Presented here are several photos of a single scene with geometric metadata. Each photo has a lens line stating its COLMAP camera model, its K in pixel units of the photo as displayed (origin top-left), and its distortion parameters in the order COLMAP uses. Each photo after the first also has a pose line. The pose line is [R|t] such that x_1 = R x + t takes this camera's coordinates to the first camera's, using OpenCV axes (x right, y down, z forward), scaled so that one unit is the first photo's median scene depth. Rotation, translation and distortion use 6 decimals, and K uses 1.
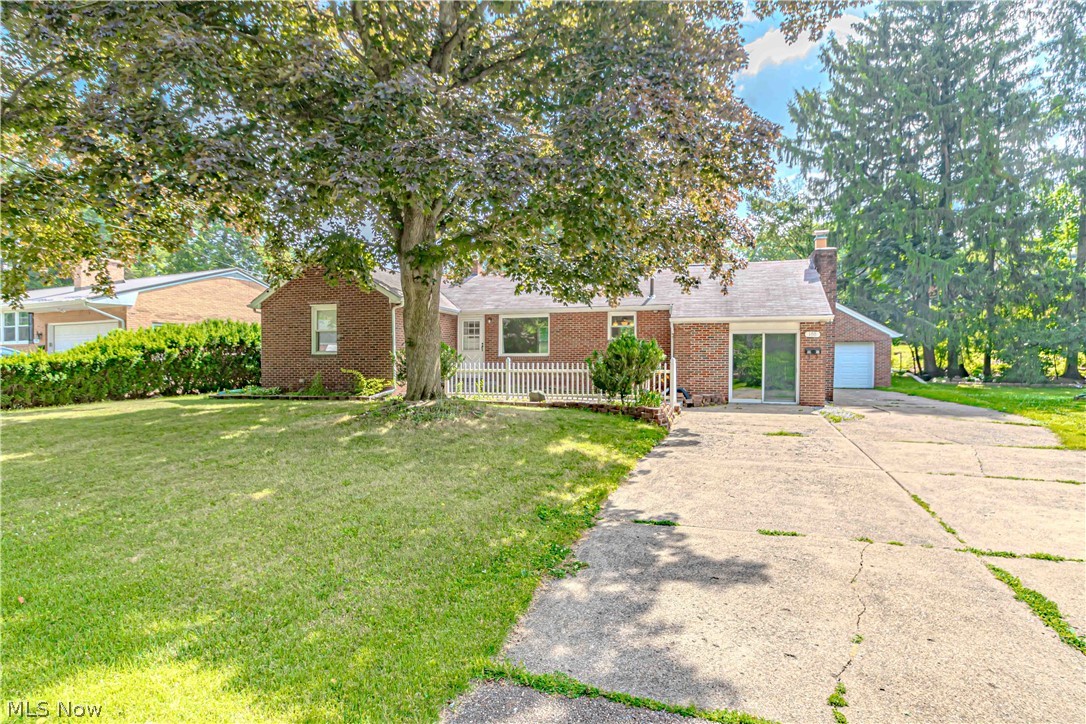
lens RADIAL K [[577.7, 0, 540.7], [0, 577.7, 365.0], [0, 0, 1]] dist [-0.006169, -0.000441]
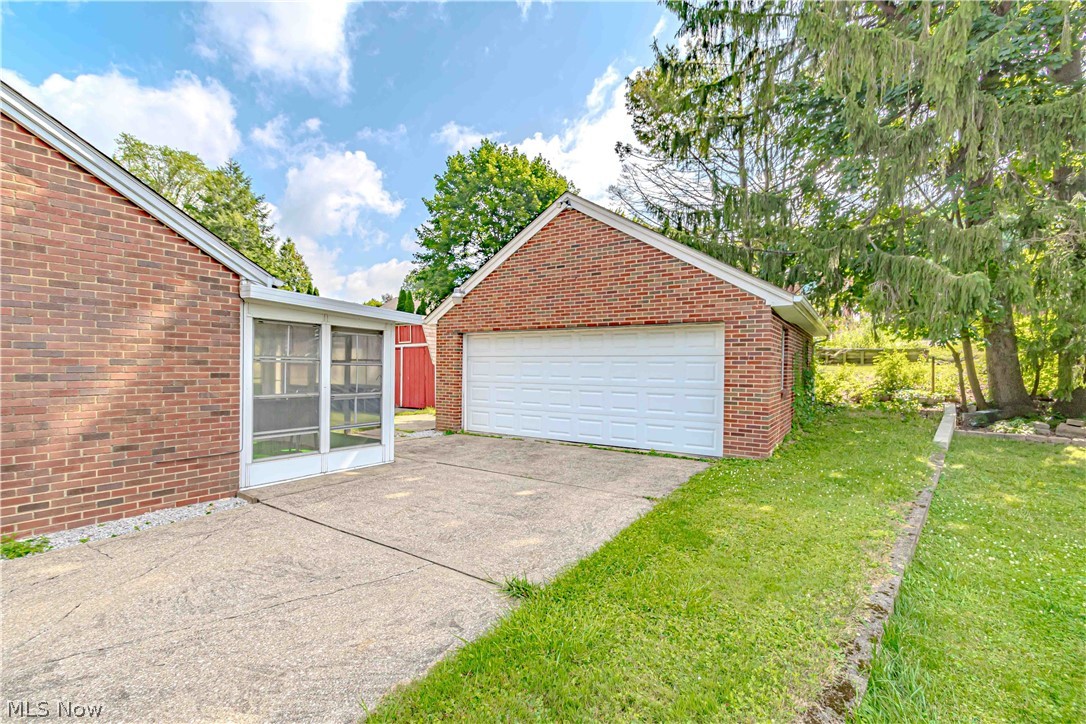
lens RADIAL K [[483.6, 0, 540.1], [0, 483.6, 362.1], [0, 0, 1]] dist [-0.001964, -0.000466]
pose [[0.955516, 0.005693, -0.294883, 0.801594], [-0.008589, 0.999927, -0.008529, -0.018445], [0.294813, 0.010682, 0.955495, 0.995893]]
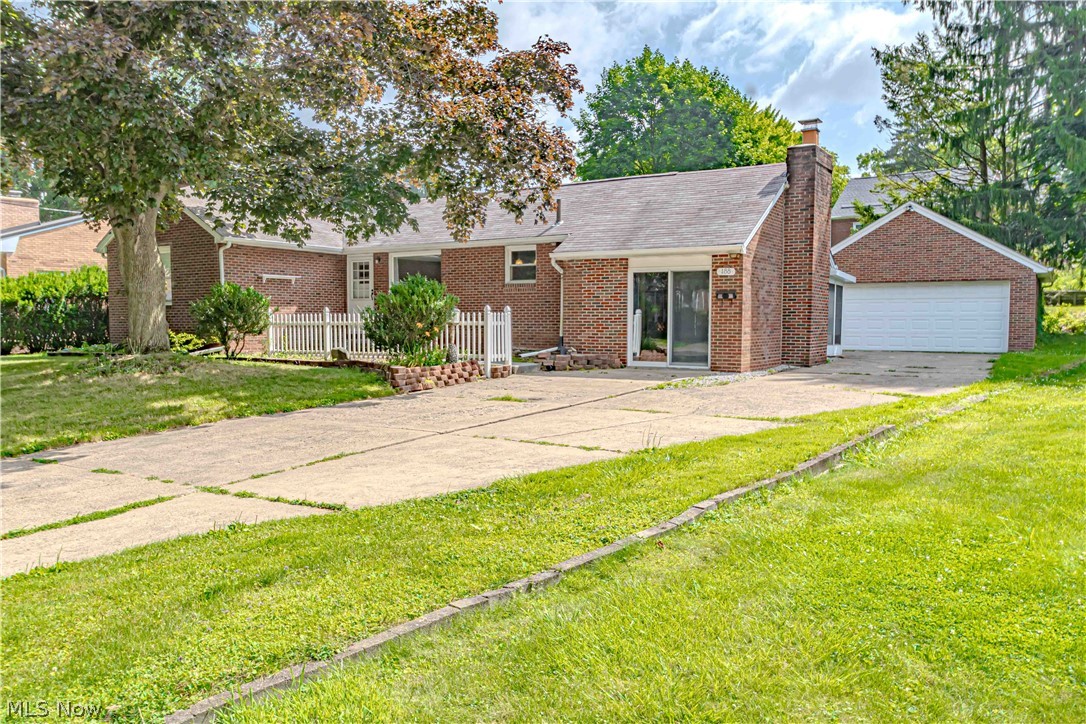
lens RADIAL K [[860.3, 0, 545.1], [0, 860.3, 362.0], [0, 0, 1]] dist [-0.010729, 0.000142]
pose [[0.967366, 0.008411, -0.253245, 0.460155], [0.003214, 0.998961, 0.045453, 0.008805], [0.253364, -0.044784, 0.966334, -0.083797]]
